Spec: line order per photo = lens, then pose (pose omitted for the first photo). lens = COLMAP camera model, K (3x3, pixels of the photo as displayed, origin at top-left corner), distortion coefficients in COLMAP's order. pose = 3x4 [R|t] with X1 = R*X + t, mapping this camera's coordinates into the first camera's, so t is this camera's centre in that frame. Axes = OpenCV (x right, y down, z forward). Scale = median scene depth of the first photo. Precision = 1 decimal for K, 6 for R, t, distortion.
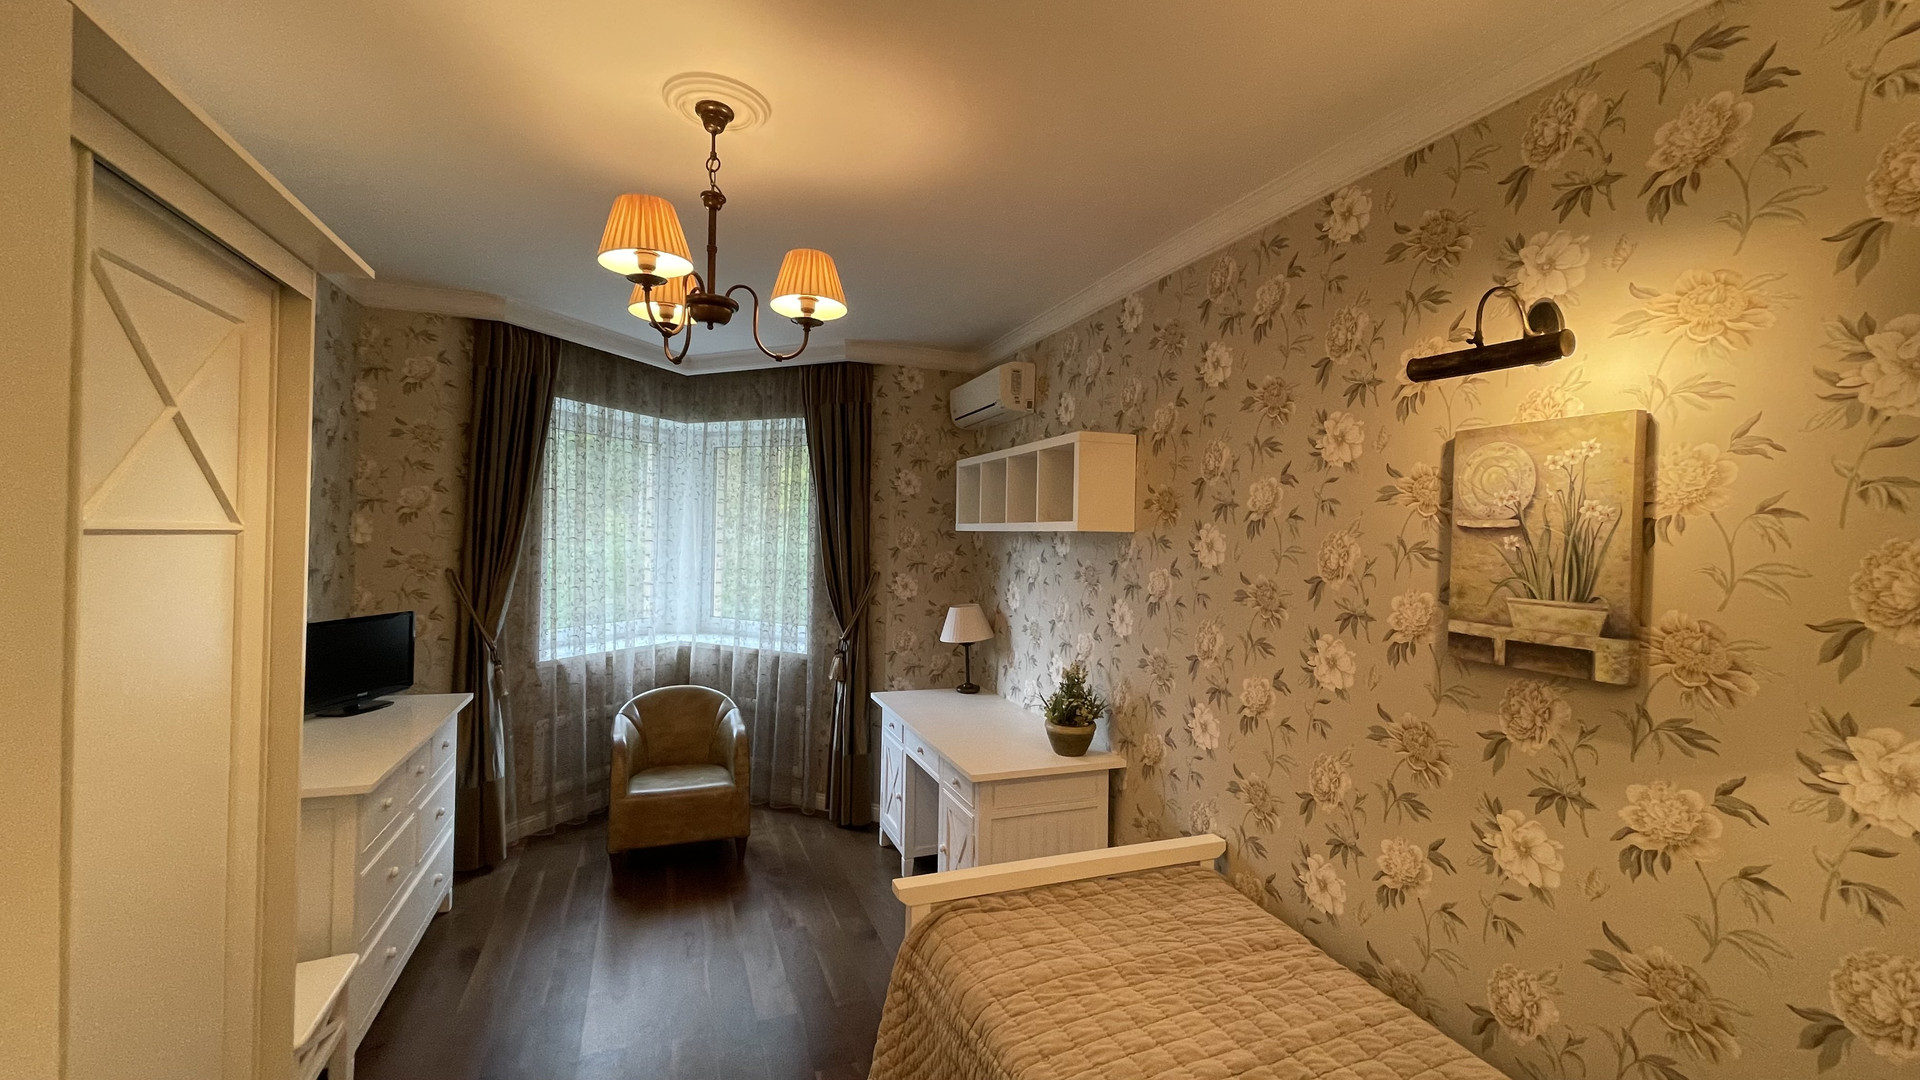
lens RADIAL K [[773.3, 0, 971.6], [0, 773.3, 544.4], [0, 0, 1]] dist [-0.002966, 0.000460]
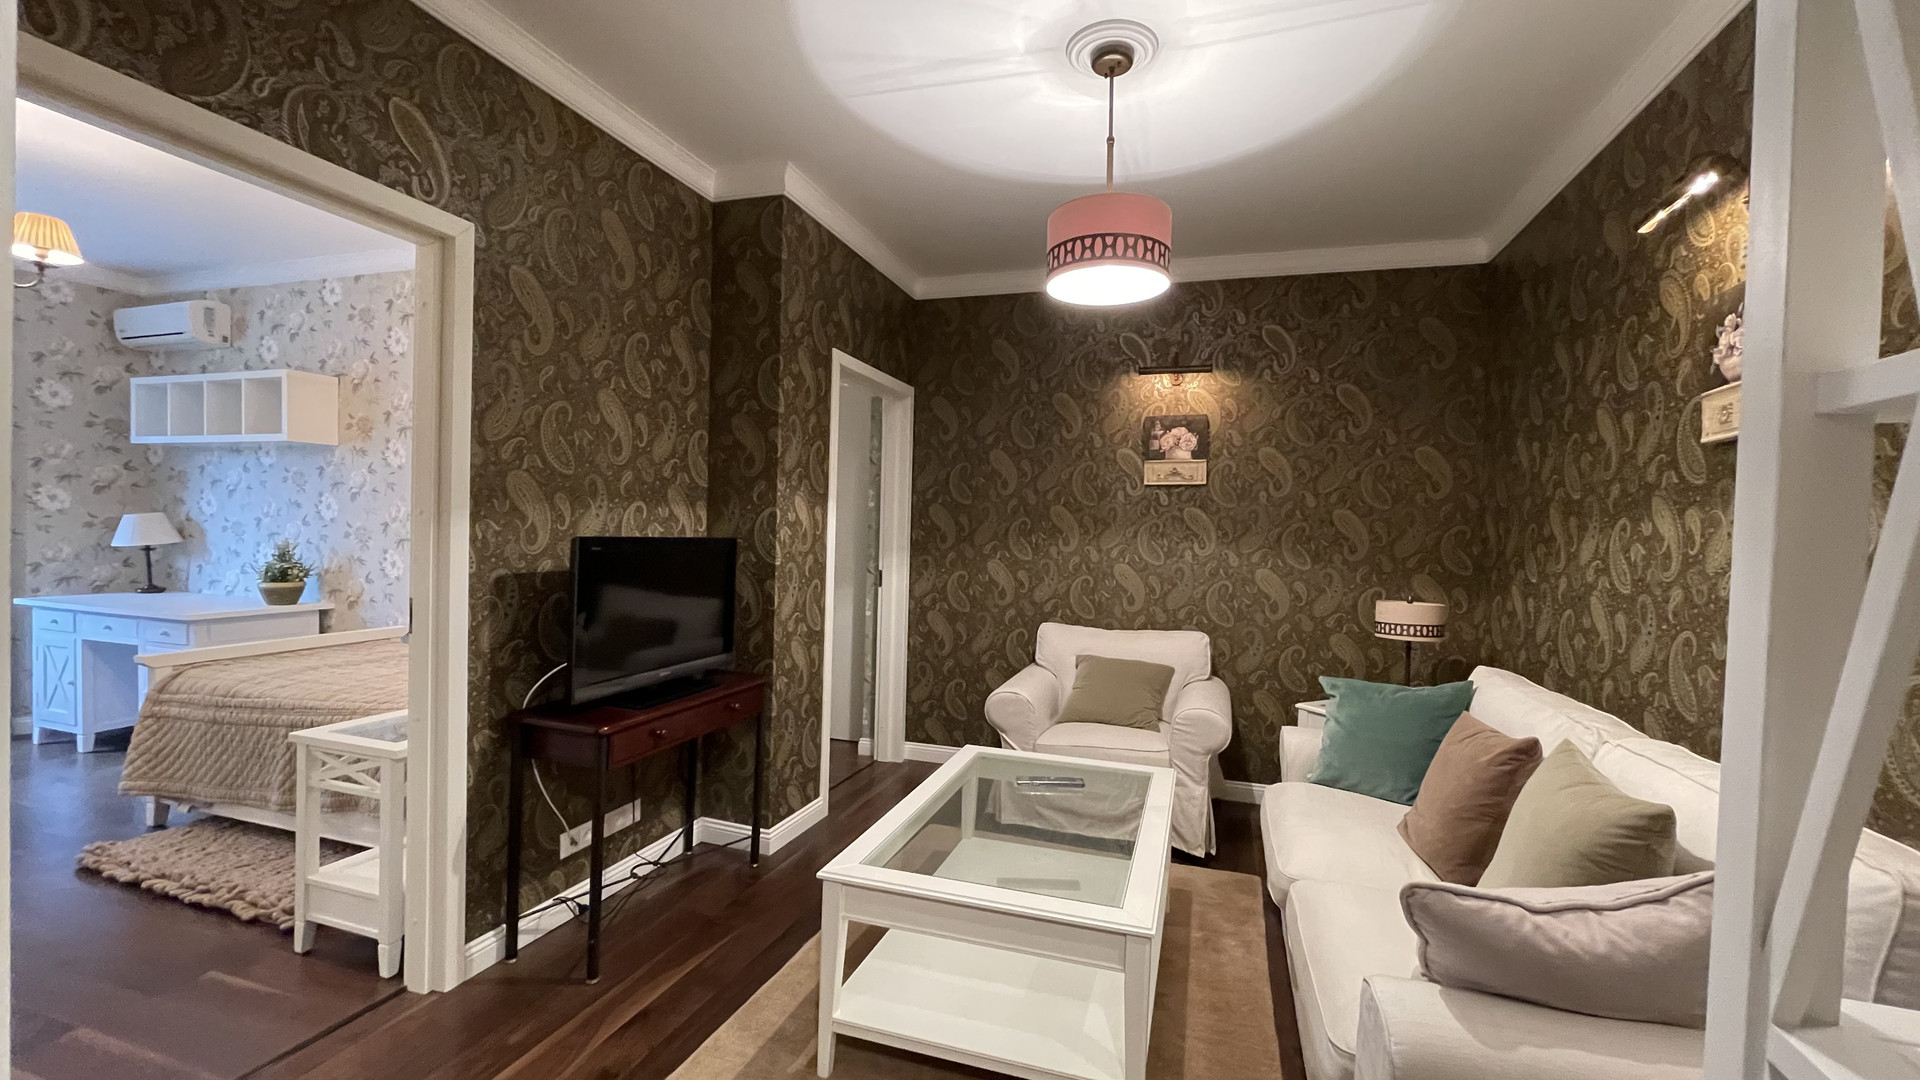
lens RADIAL K [[773.3, 0, 971.6], [0, 773.3, 546.8], [0, 0, 1]] dist [-0.002966, 0.000460]
pose [[0.631530, -0.024302, 0.774971, -0.161633], [-0.003483, 0.999410, 0.034178, 0.118518], [-0.775344, -0.024283, 0.631072, -0.823282]]
